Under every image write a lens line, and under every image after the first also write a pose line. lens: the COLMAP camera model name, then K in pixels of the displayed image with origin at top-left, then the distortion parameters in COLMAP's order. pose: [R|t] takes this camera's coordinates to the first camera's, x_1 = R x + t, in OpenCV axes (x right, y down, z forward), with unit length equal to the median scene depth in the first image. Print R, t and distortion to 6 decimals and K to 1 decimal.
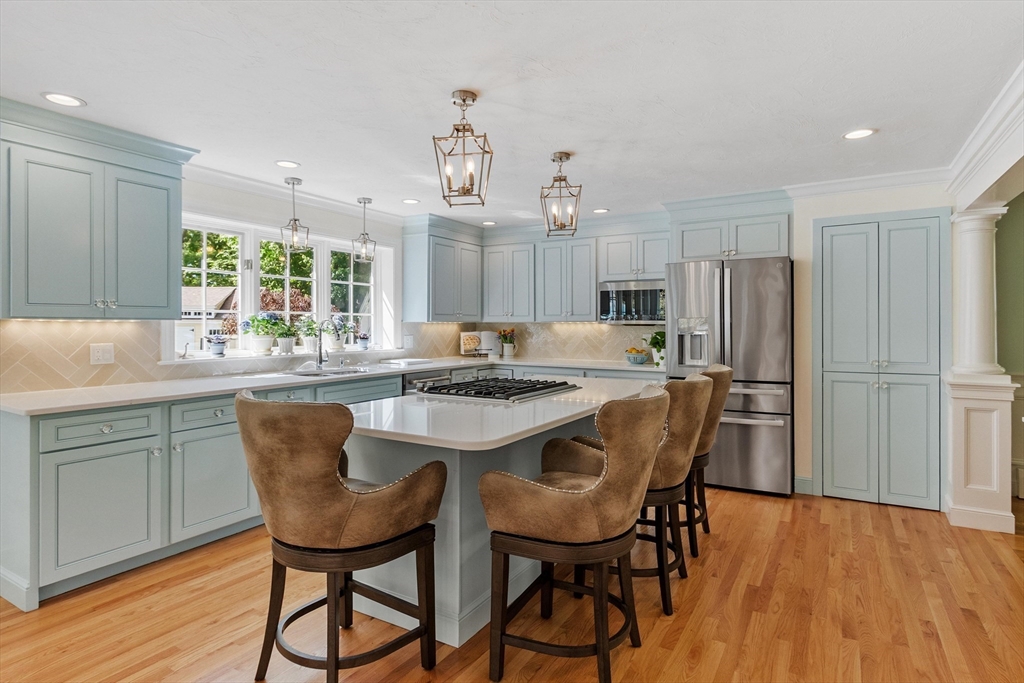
lens RADIAL K [[552.0, 0, 508.6], [0, 552.0, 326.3], [0, 0, 1]] dist [0.000446, -0.000223]
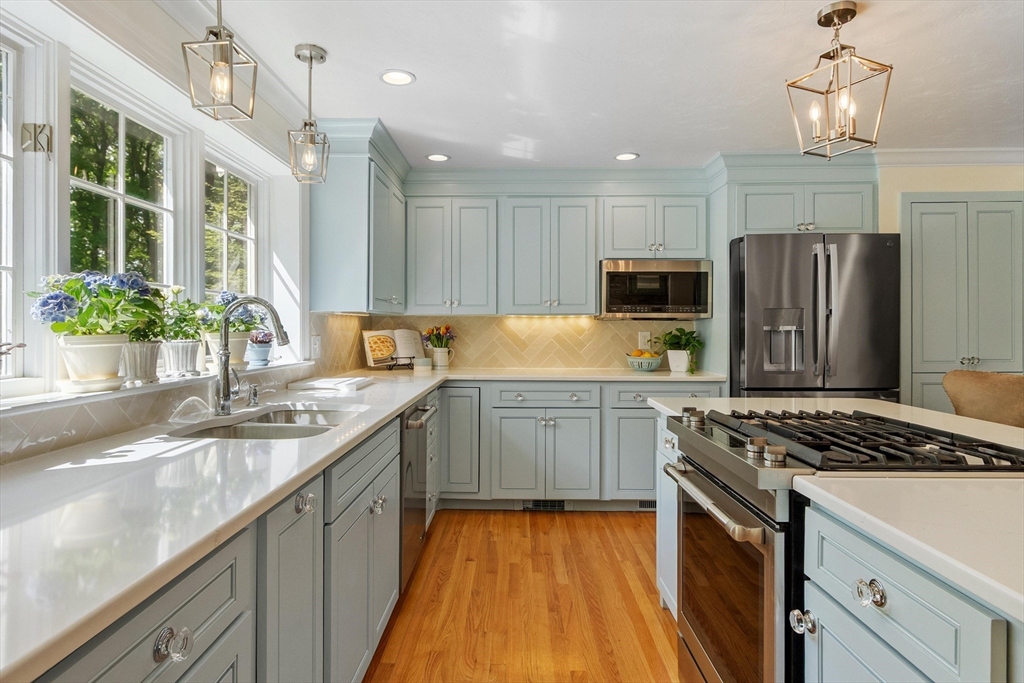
lens RADIAL K [[569.4, 0, 506.7], [0, 569.4, 328.0], [0, 0, 1]] dist [0.000849, 0.000217]
pose [[0.868036, -0.001145, 0.496501, -0.379636], [0.001724, 0.999998, -0.000709, 0.011590], [-0.496499, 0.001472, 0.868036, 0.513686]]
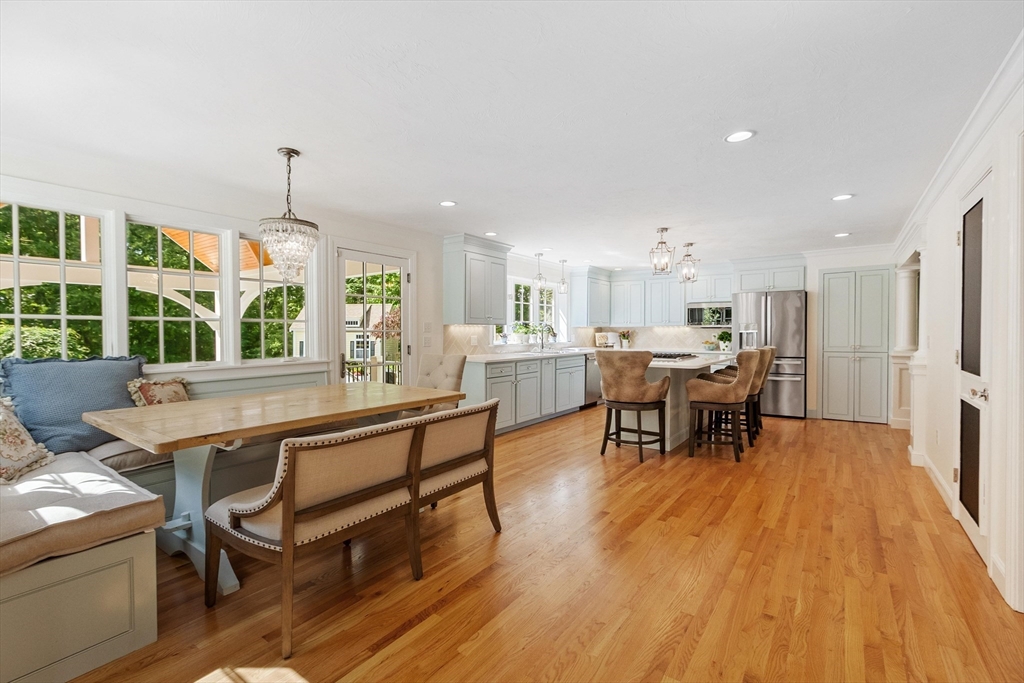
lens RADIAL K [[458.3, 0, 504.6], [0, 458.3, 342.7], [0, 0, 1]] dist [0.000581, 0.001708]
pose [[0.995422, -0.000702, -0.095579, -0.326828], [0.002734, 0.999773, 0.021129, 0.015054], [0.095542, -0.021293, 0.995198, -0.595827]]
